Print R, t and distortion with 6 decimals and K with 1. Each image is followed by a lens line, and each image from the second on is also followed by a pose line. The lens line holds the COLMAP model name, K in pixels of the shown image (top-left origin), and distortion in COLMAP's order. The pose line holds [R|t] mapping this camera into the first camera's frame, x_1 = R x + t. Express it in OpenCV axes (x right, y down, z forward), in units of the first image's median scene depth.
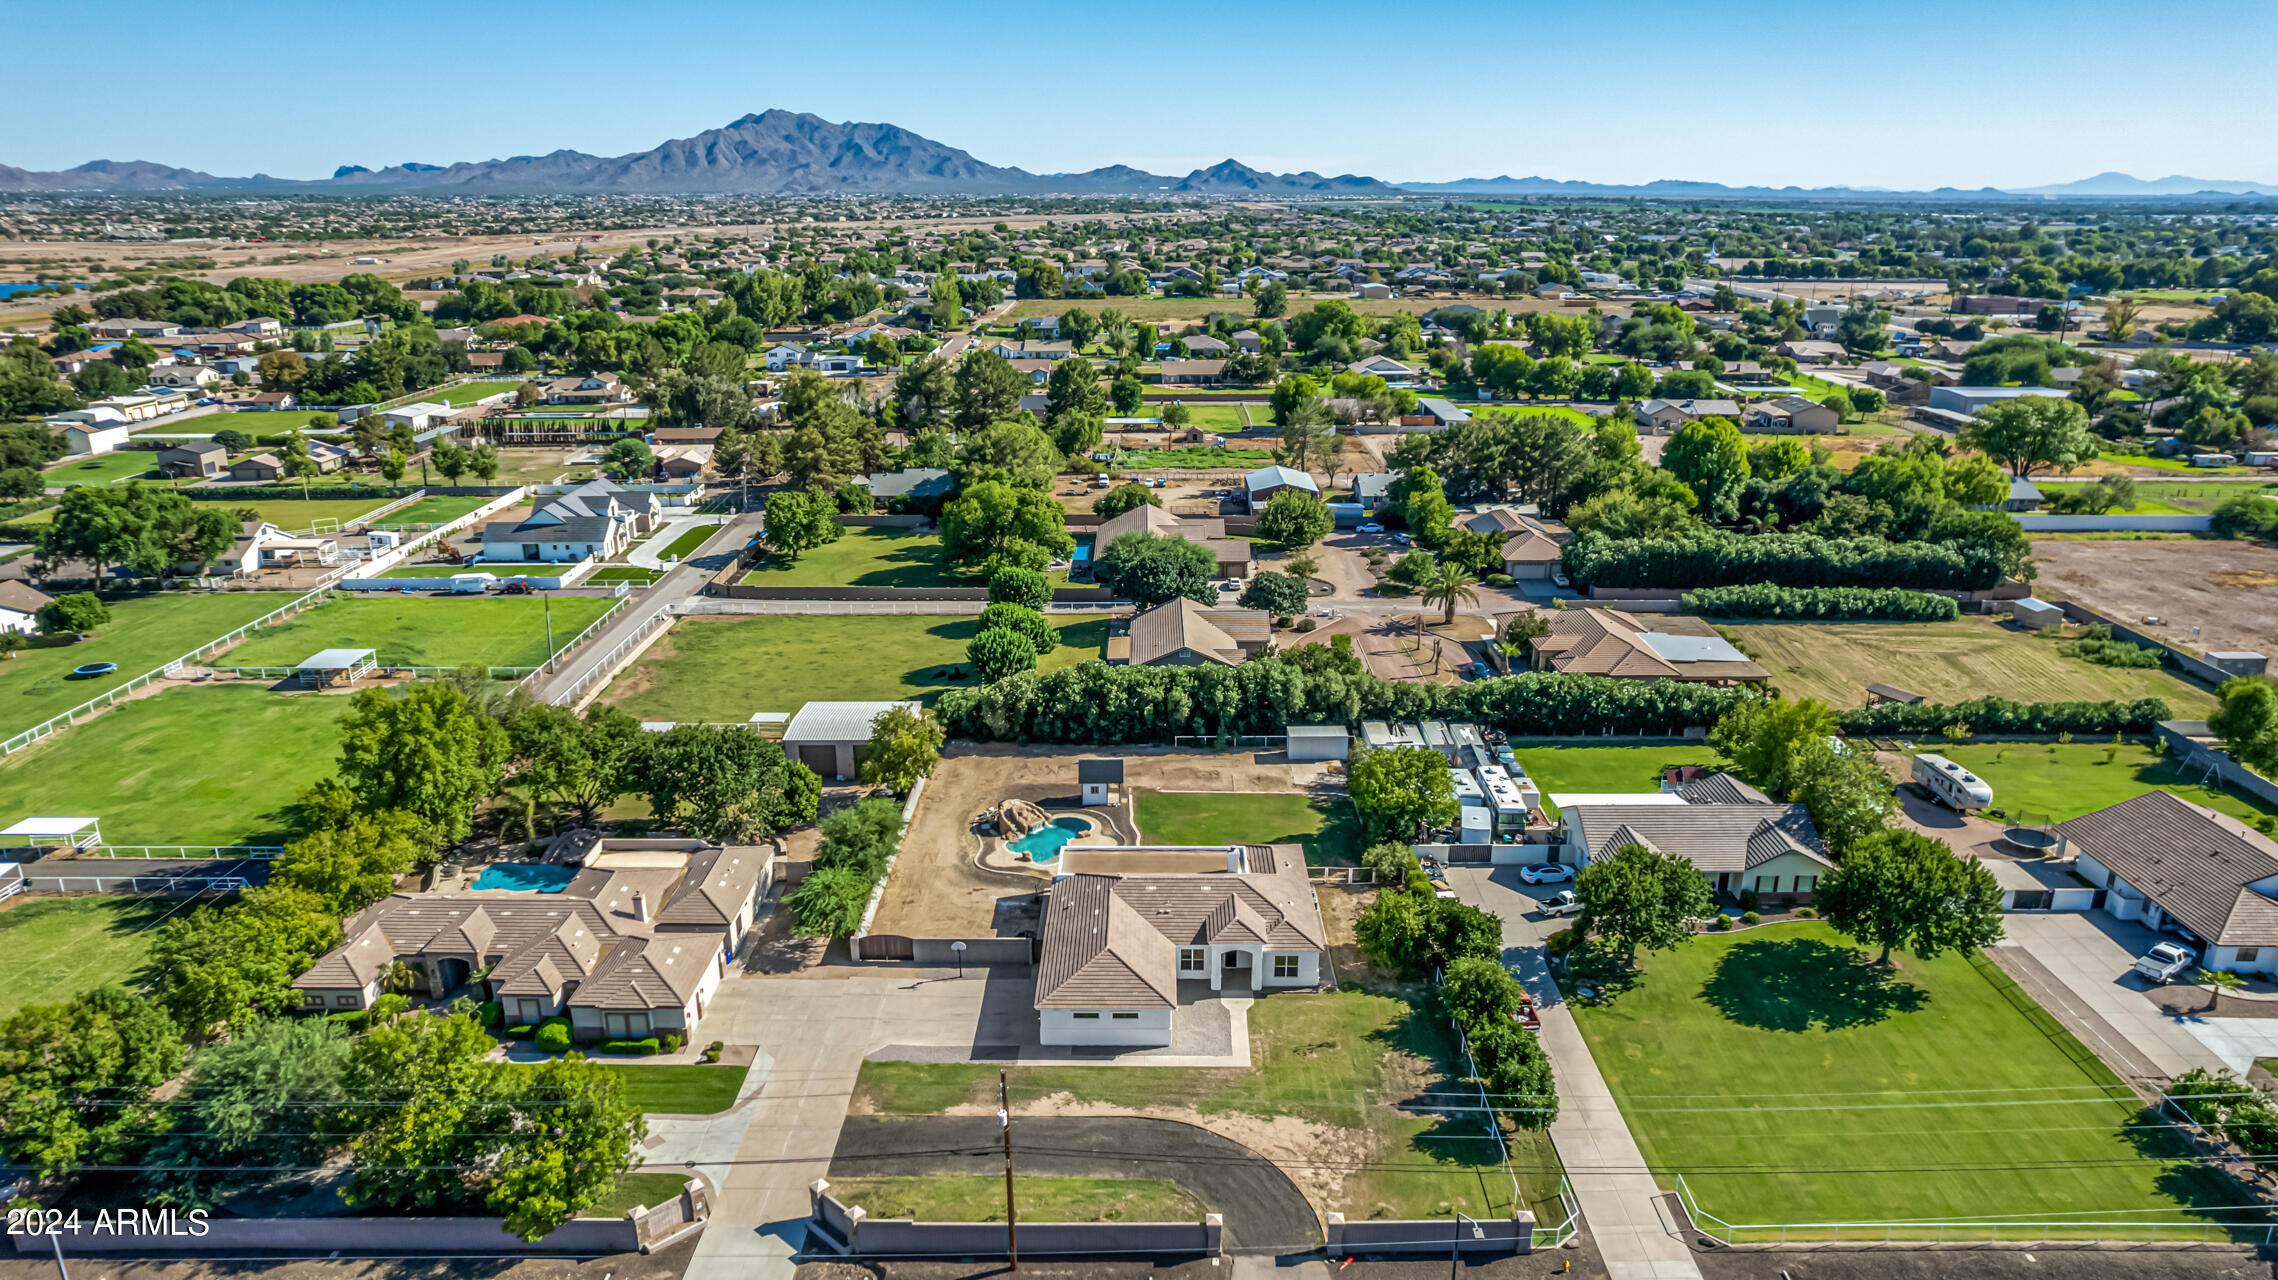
lens RADIAL K [[1452.5, 0, 1141.1], [0, 1452.5, 652.9], [0, 0, 1]] dist [-0.071600, 0.059930]
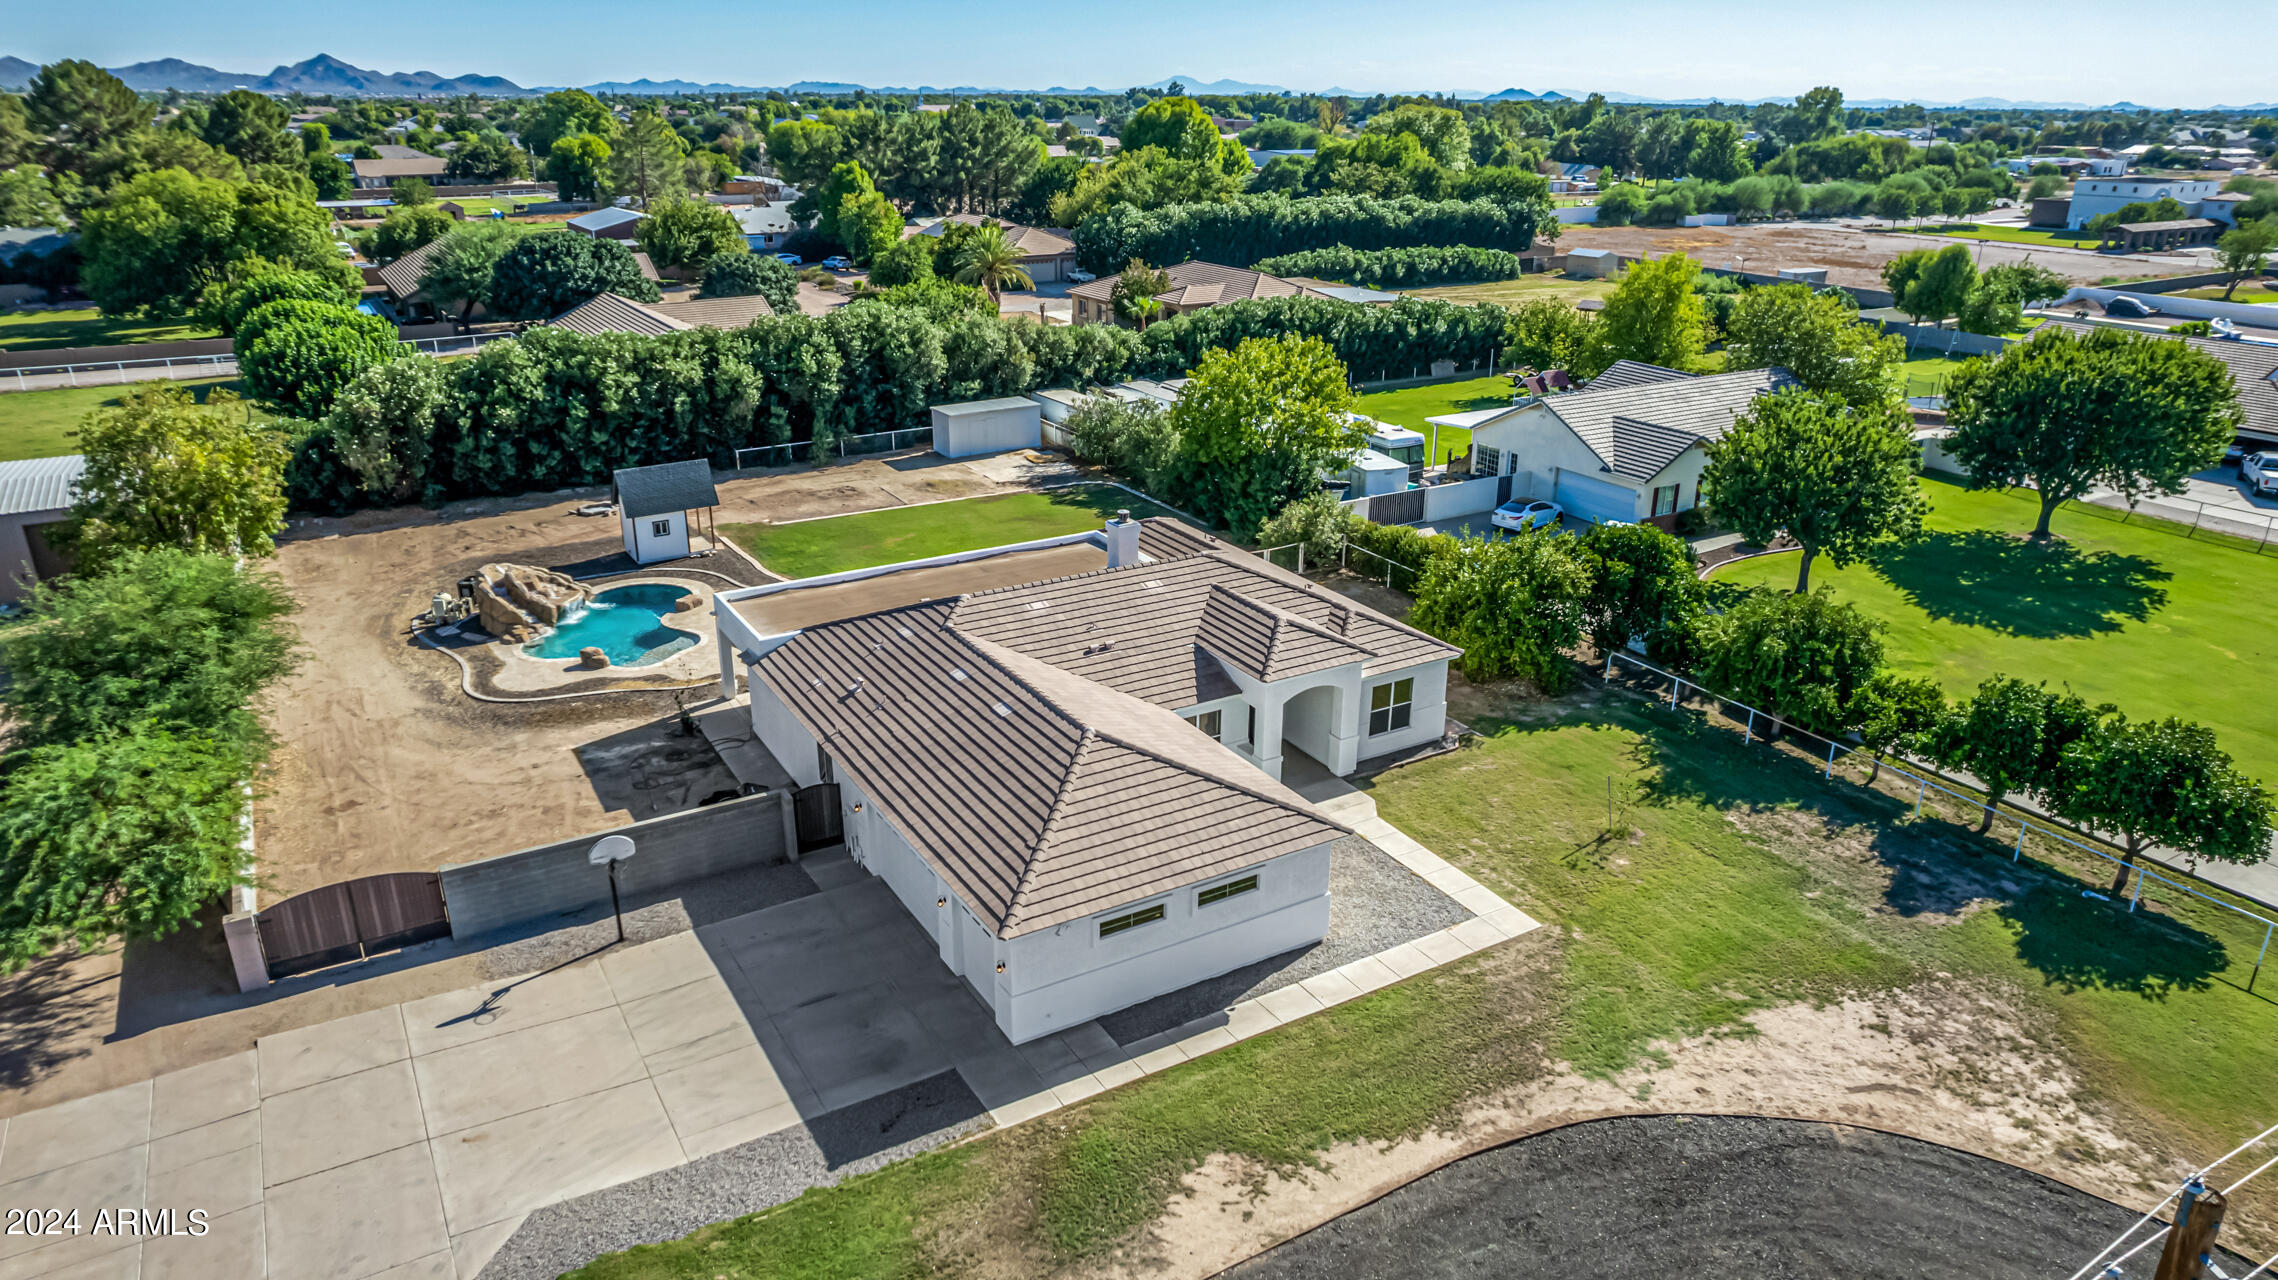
lens RADIAL K [[1452.4, 0, 1142.9], [0, 1452.4, 645.9], [0, 0, 1]] dist [-0.073703, 0.065998]
pose [[0.852238, -0.180923, 0.490874, -0.130007], [0.153374, 0.983474, 0.096200, 0.105522], [-0.500167, -0.006698, 0.865903, 0.479653]]
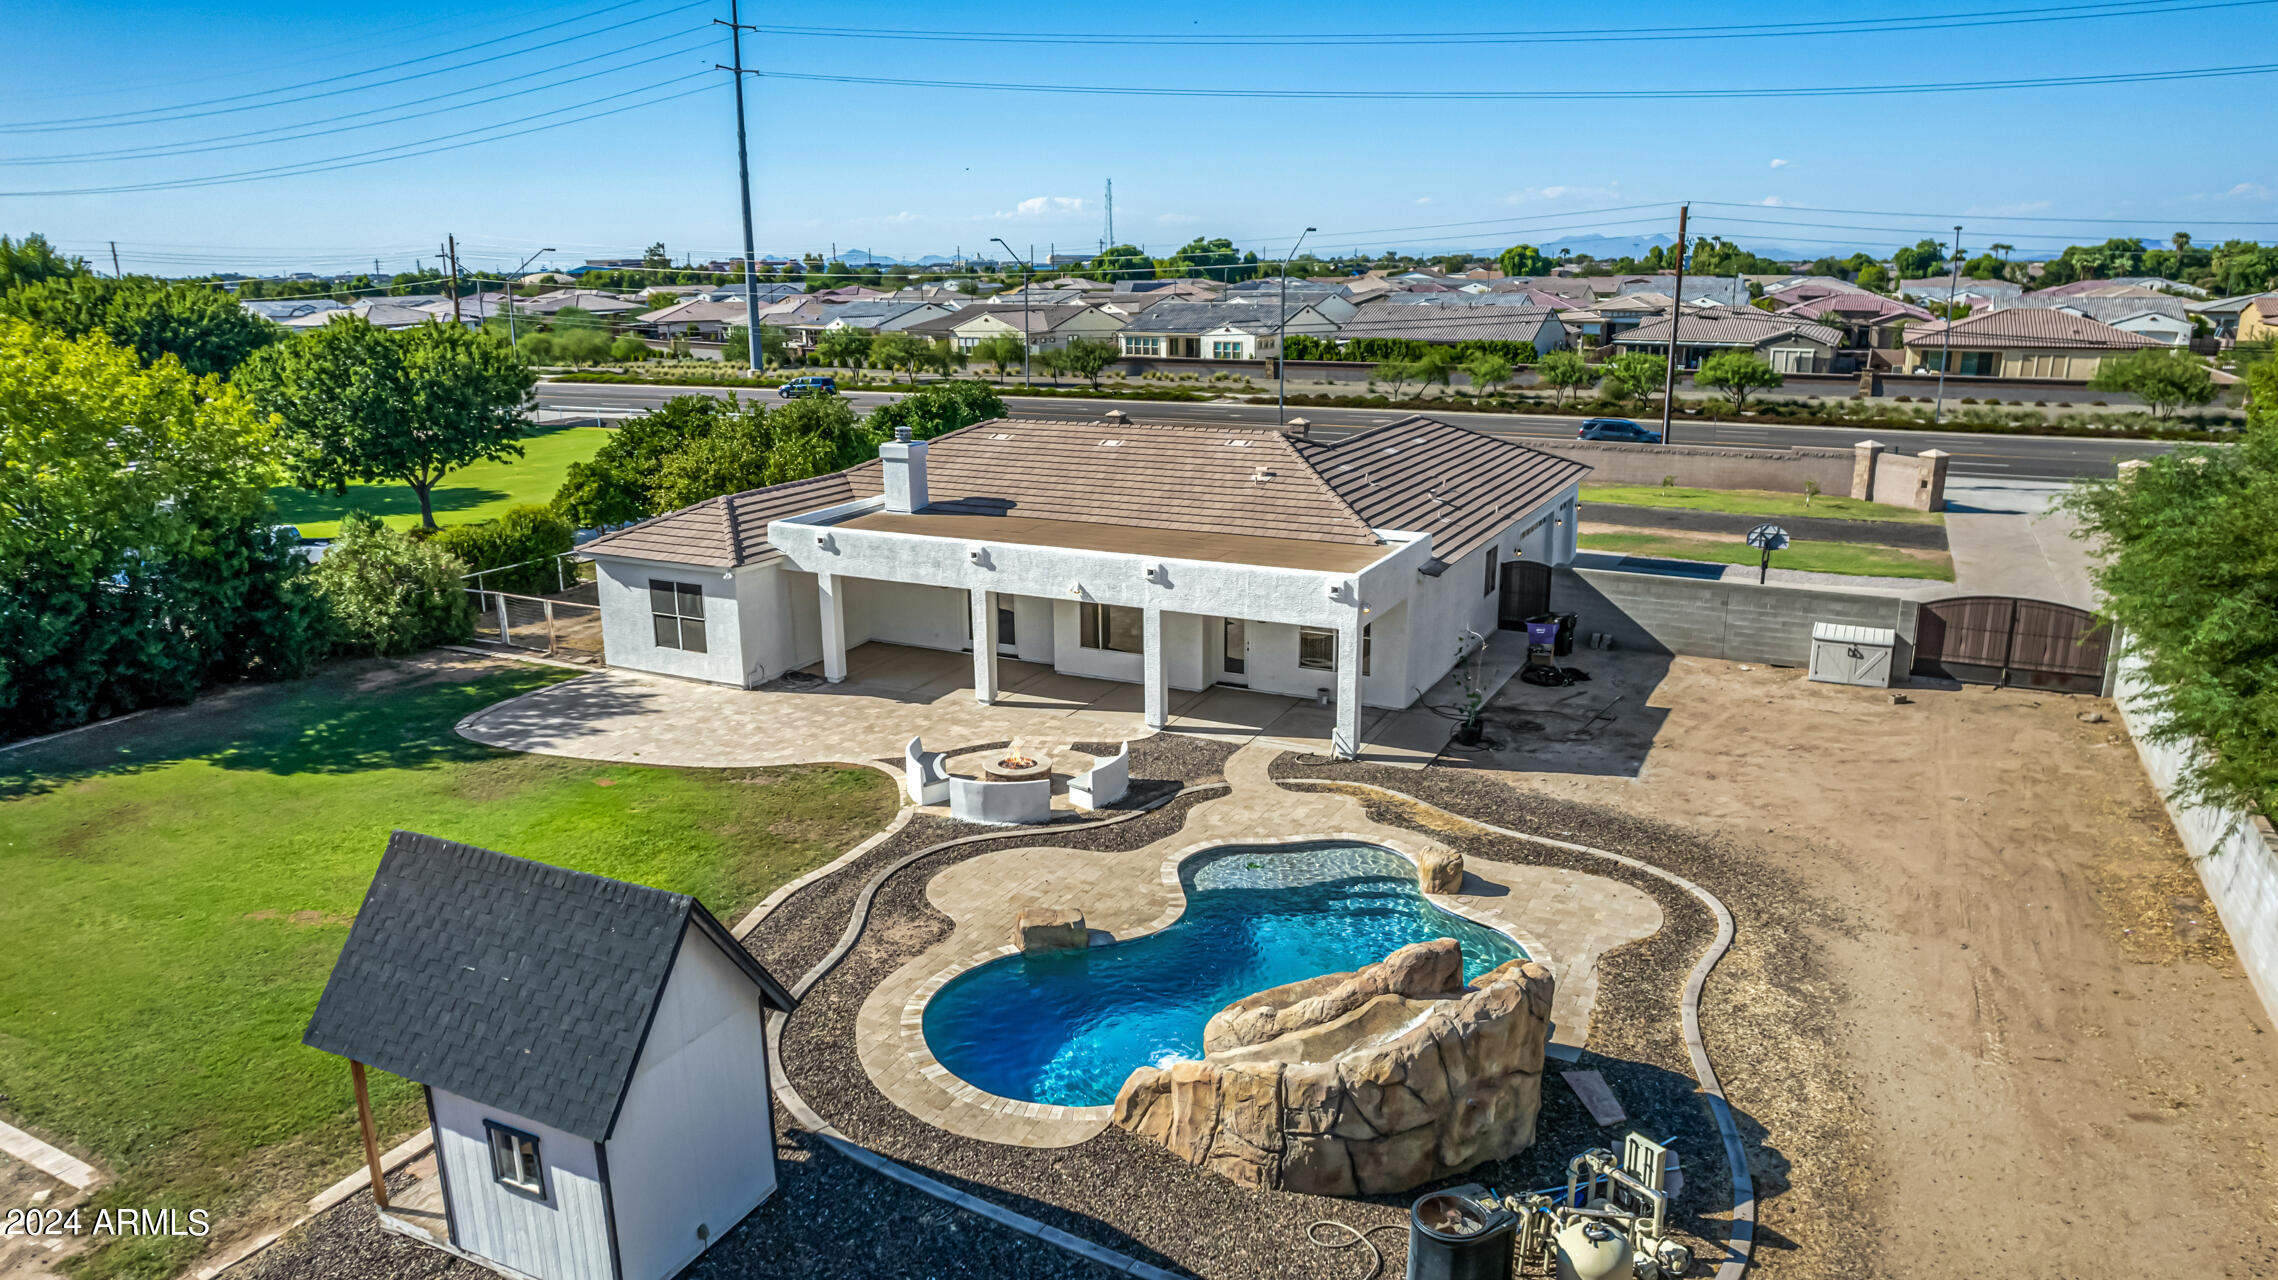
lens RADIAL K [[1480.8, 0, 1143.4], [0, 1480.8, 643.5], [0, 0, 1]] dist [-0.068374, 0.059306]
pose [[-0.897007, -0.102088, 0.430065, -0.108470], [0.146497, 0.849308, 0.507164, 0.009755], [-0.417033, 0.517933, -0.746880, 1.001575]]
